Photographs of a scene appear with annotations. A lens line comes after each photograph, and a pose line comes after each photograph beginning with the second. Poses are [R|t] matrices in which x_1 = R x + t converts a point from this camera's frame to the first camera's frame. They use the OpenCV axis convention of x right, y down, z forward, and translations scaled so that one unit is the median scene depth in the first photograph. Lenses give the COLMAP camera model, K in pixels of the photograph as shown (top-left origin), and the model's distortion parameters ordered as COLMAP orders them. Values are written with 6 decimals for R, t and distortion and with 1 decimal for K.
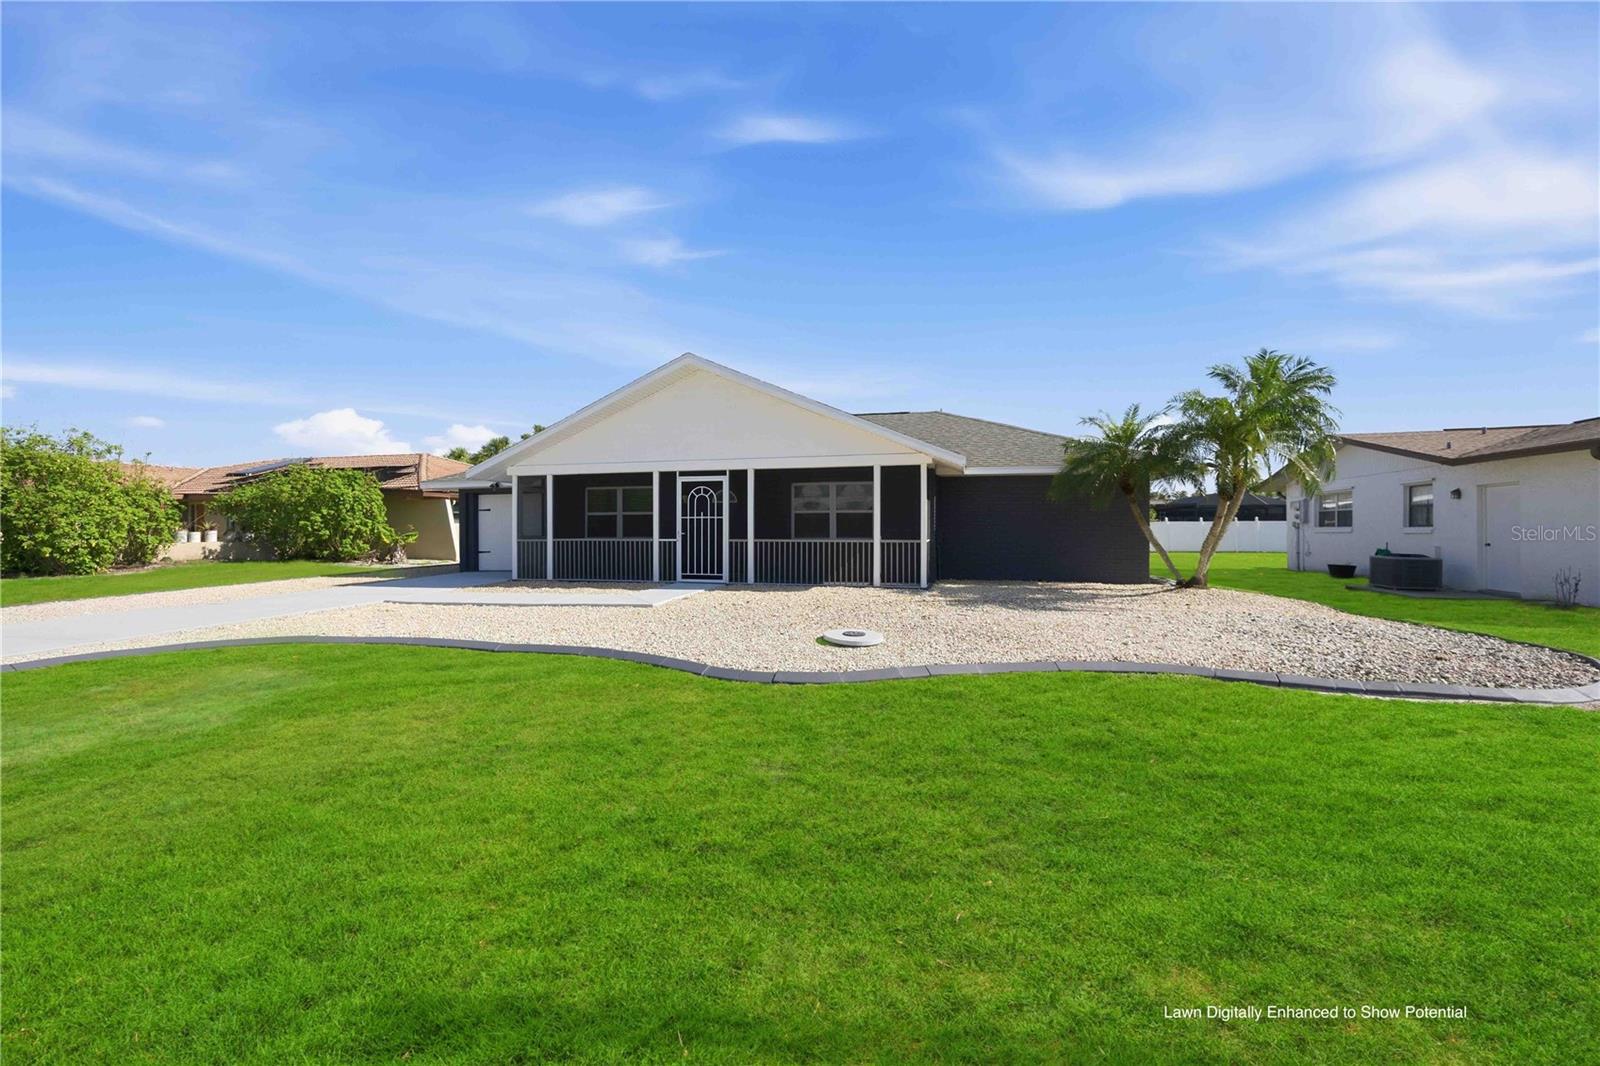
lens RADIAL K [[650.5, 0, 824.0], [0, 650.5, 499.8], [0, 0, 1]] dist [0.005923, 0.000158]
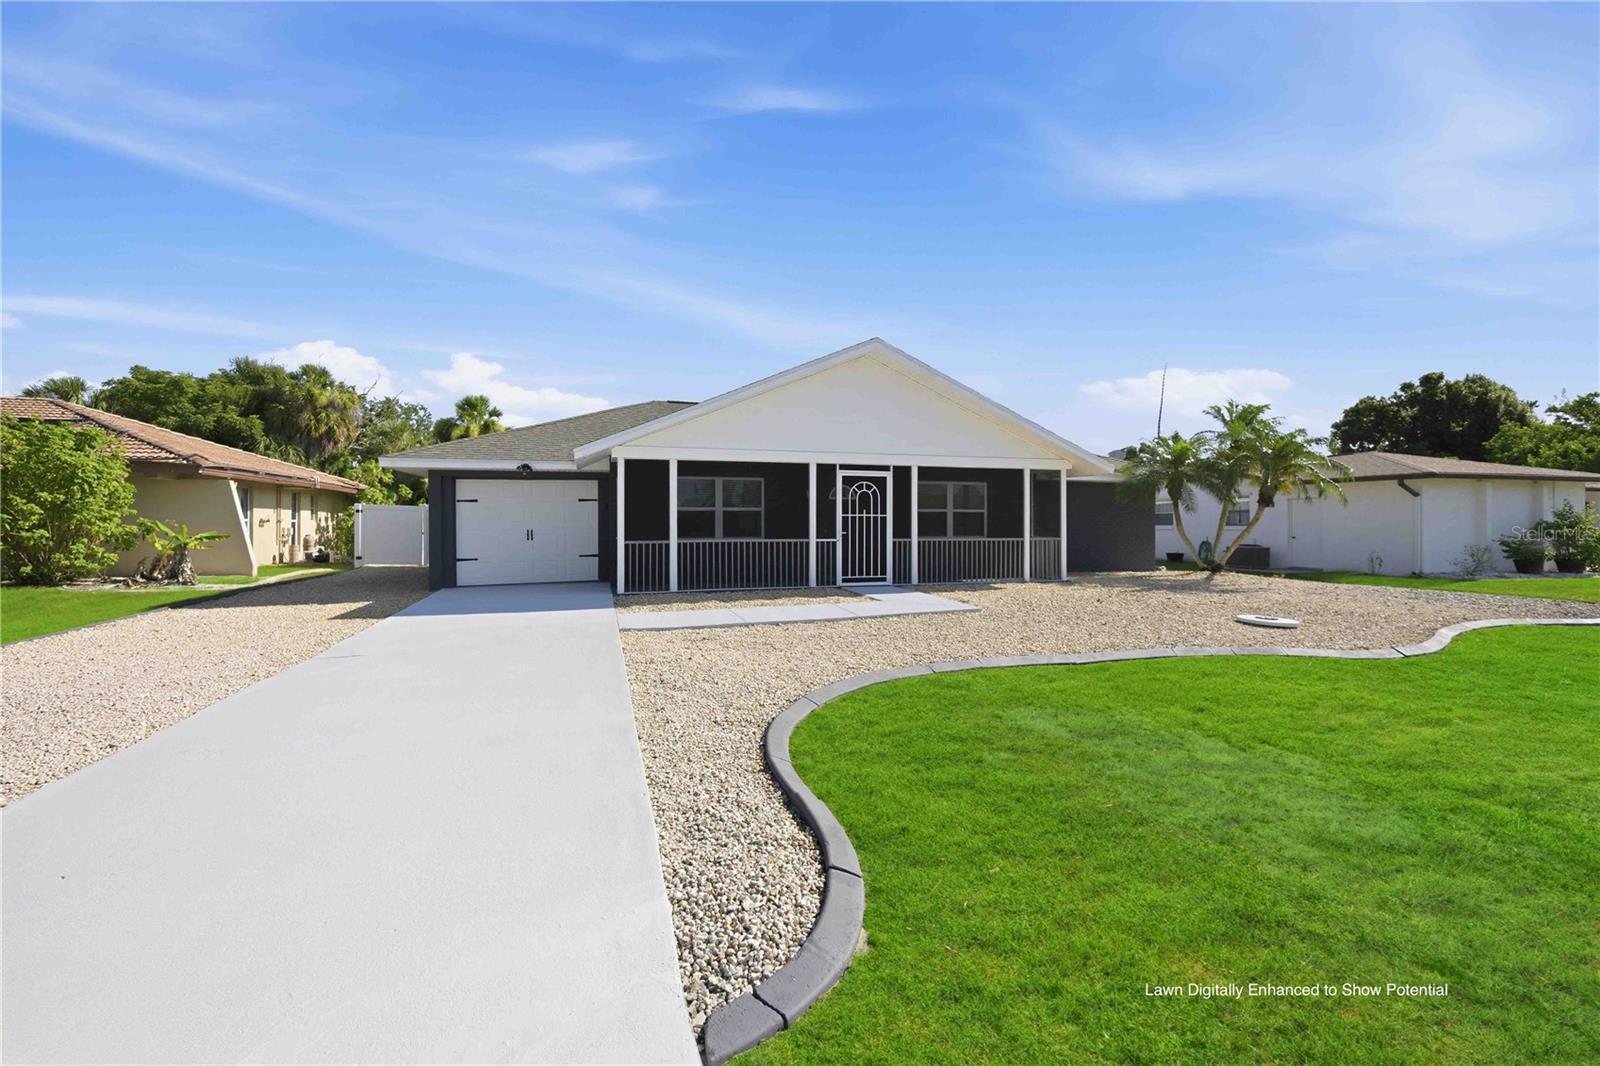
lens RADIAL K [[684.5, 0, 812.9], [0, 684.5, 492.8], [0, 0, 1]] dist [0.002663, -0.000016]
pose [[0.843734, 0.027733, 0.536045, -0.756734], [-0.024033, 0.999615, -0.013888, 0.010114], [-0.536224, -0.001165, 0.844075, 0.214514]]
